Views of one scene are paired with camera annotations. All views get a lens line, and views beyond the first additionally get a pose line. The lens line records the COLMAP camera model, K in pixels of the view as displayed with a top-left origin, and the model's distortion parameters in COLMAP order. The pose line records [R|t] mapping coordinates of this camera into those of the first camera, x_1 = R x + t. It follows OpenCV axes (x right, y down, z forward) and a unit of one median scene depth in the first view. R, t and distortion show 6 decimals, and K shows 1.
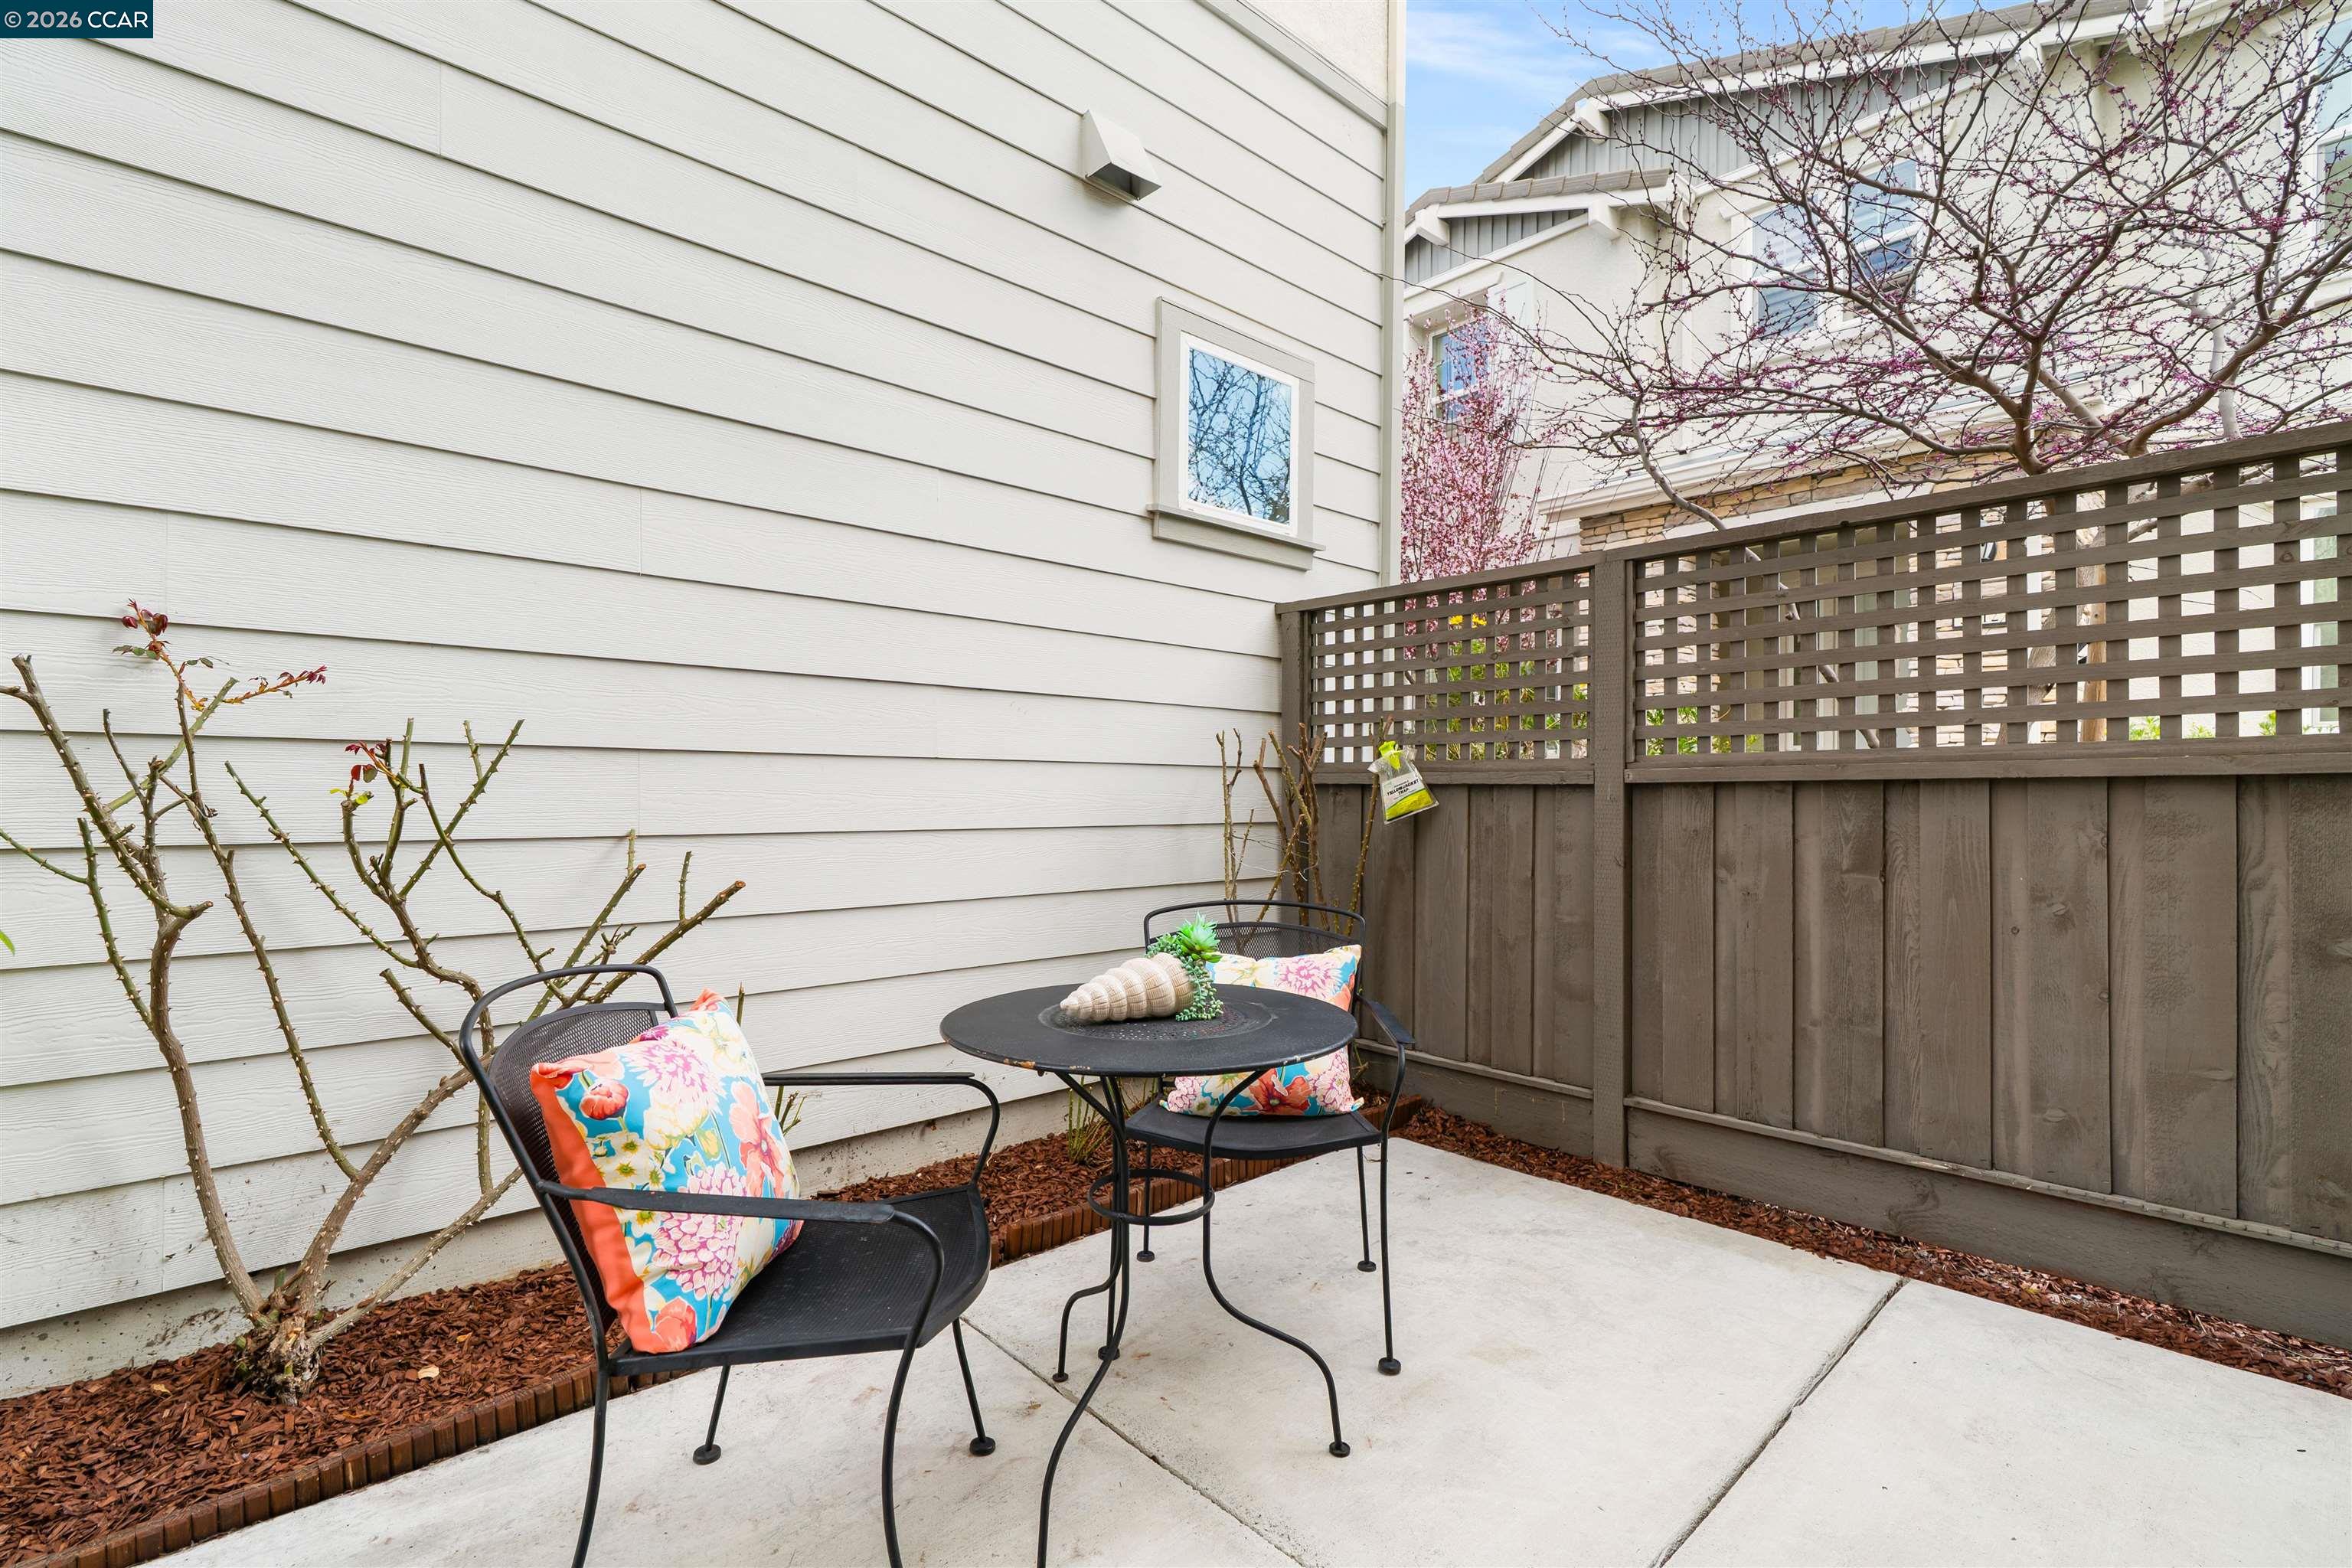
lens RADIAL K [[1094.7, 0, 1172.4], [0, 1094.7, 761.4], [0, 0, 1]] dist [-0.007006, 0.000913]
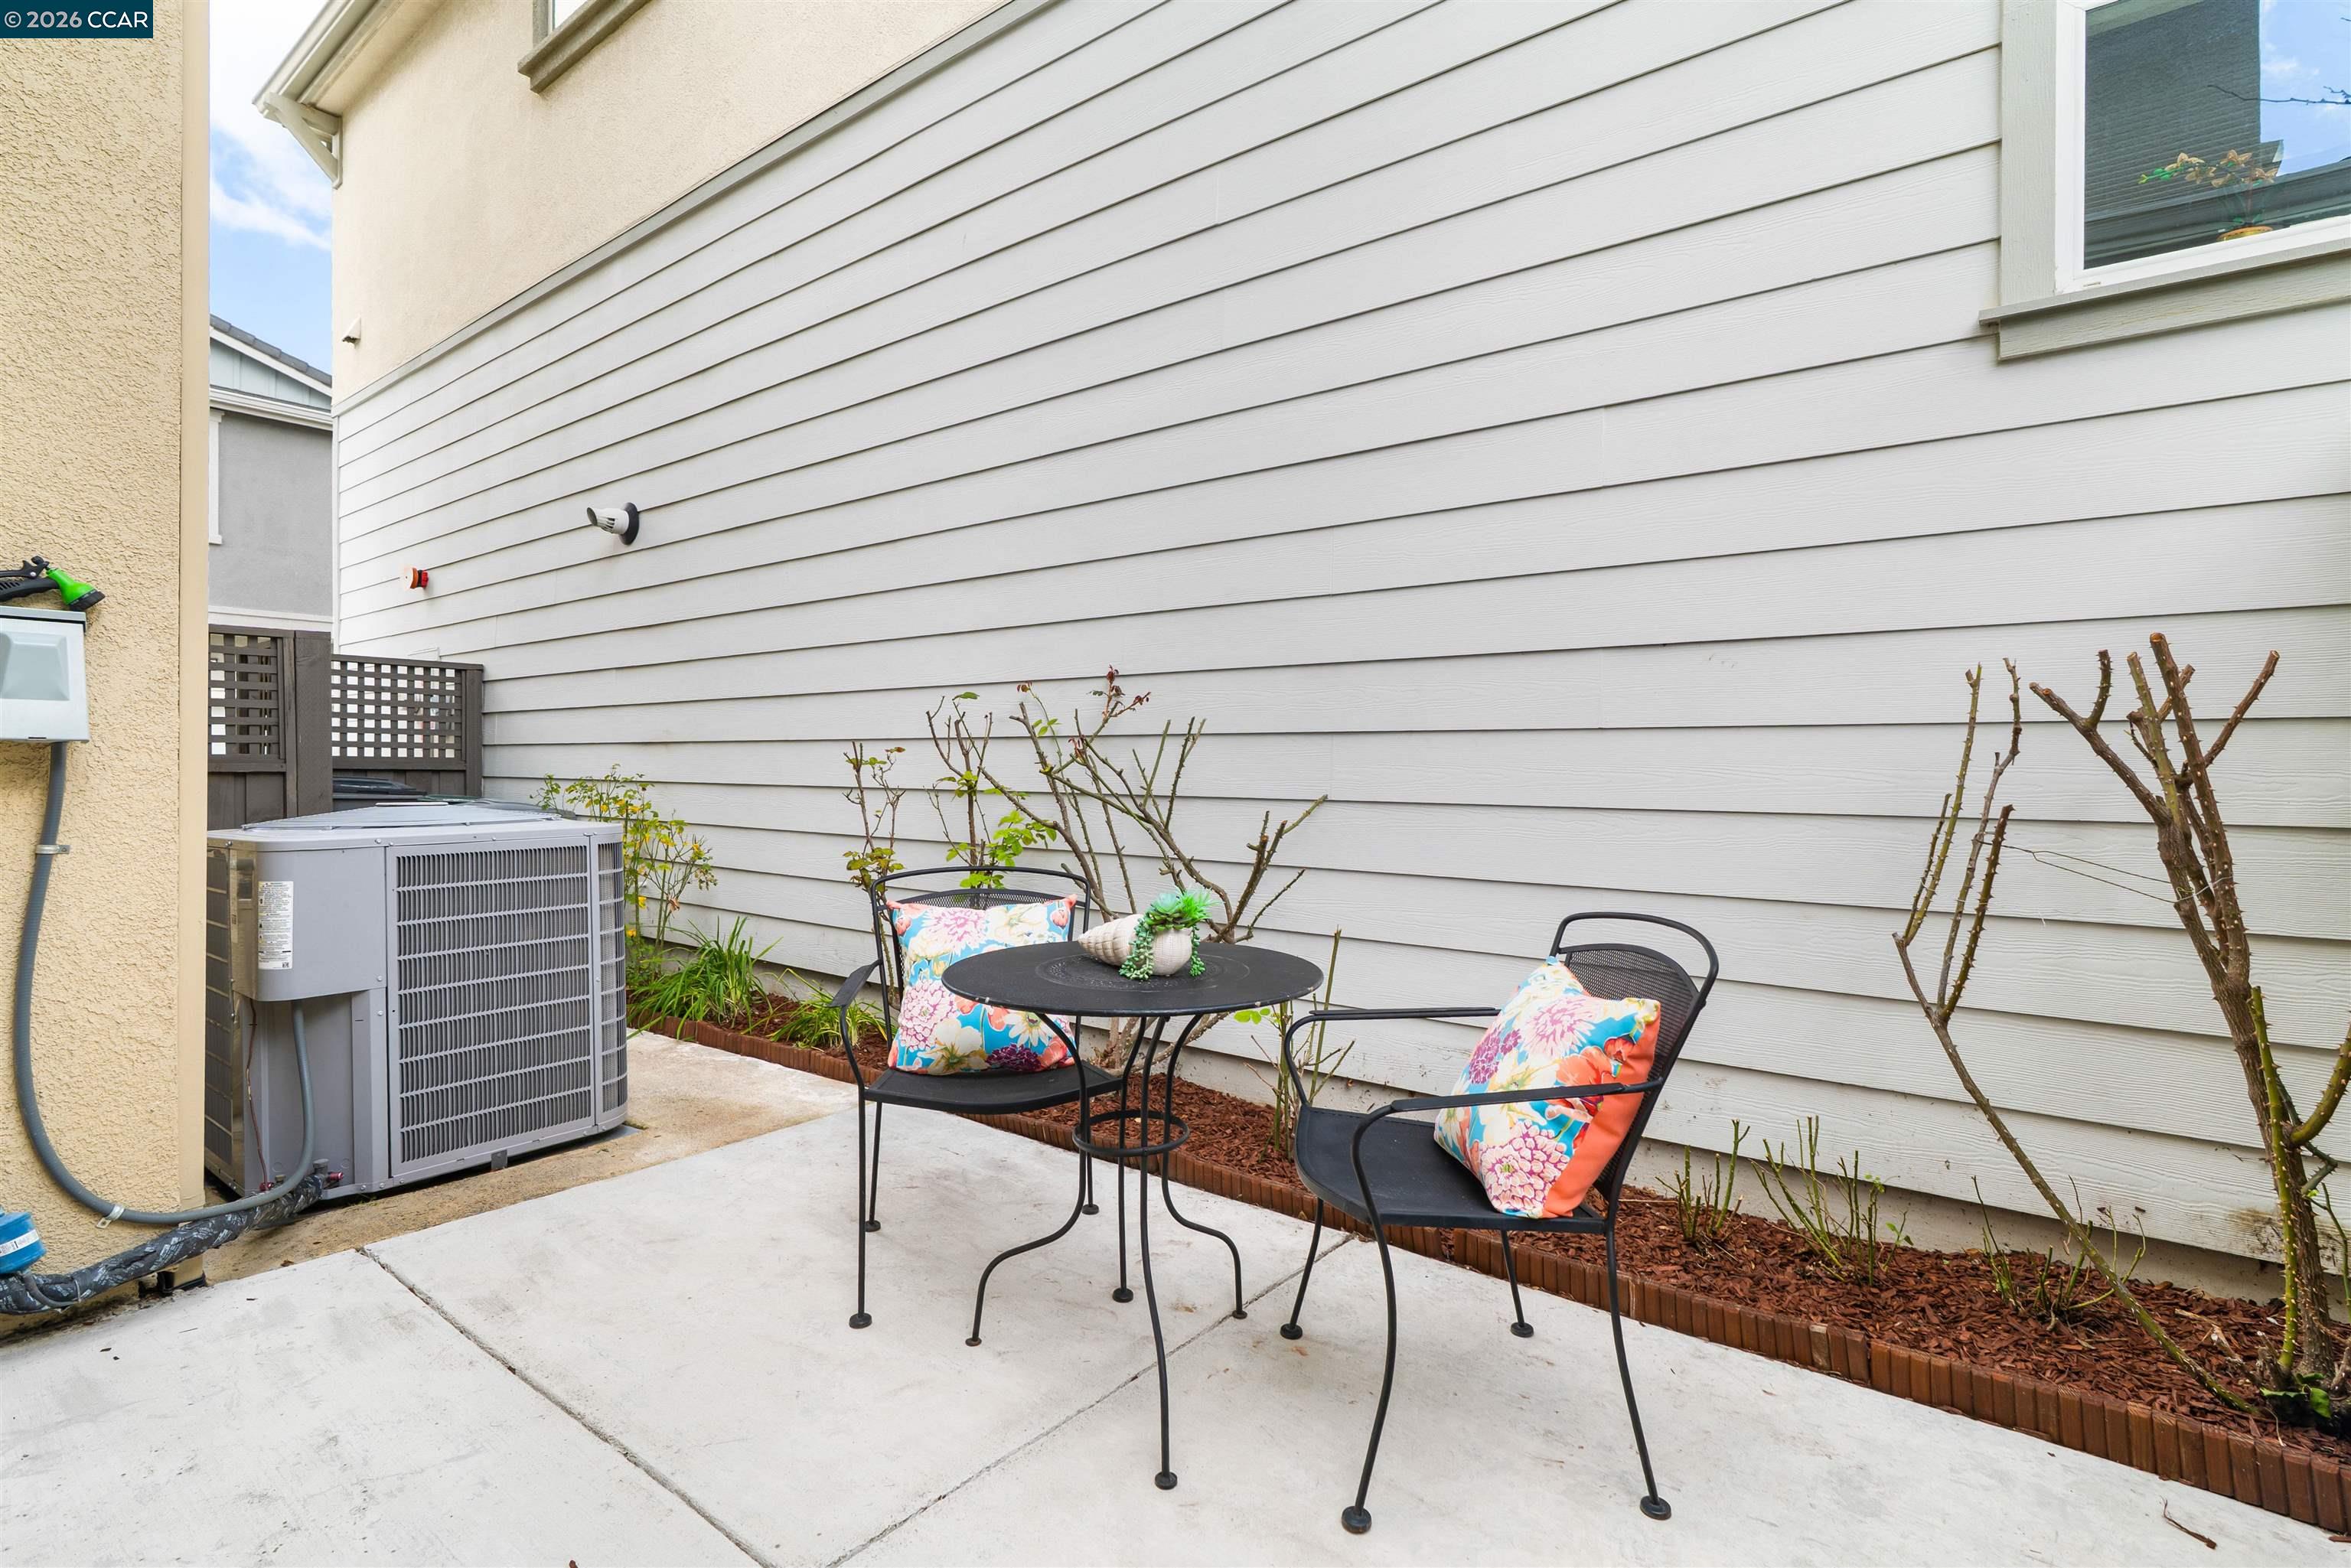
lens RADIAL K [[1094.2, 0, 1171.9], [0, 1094.2, 761.4], [0, 0, 1]] dist [-0.007006, 0.000913]
pose [[0.173137, -0.007240, -0.984871, 0.652765], [0.020589, 0.999781, -0.003730, 0.020739], [0.984683, -0.019632, 0.173248, 0.537594]]
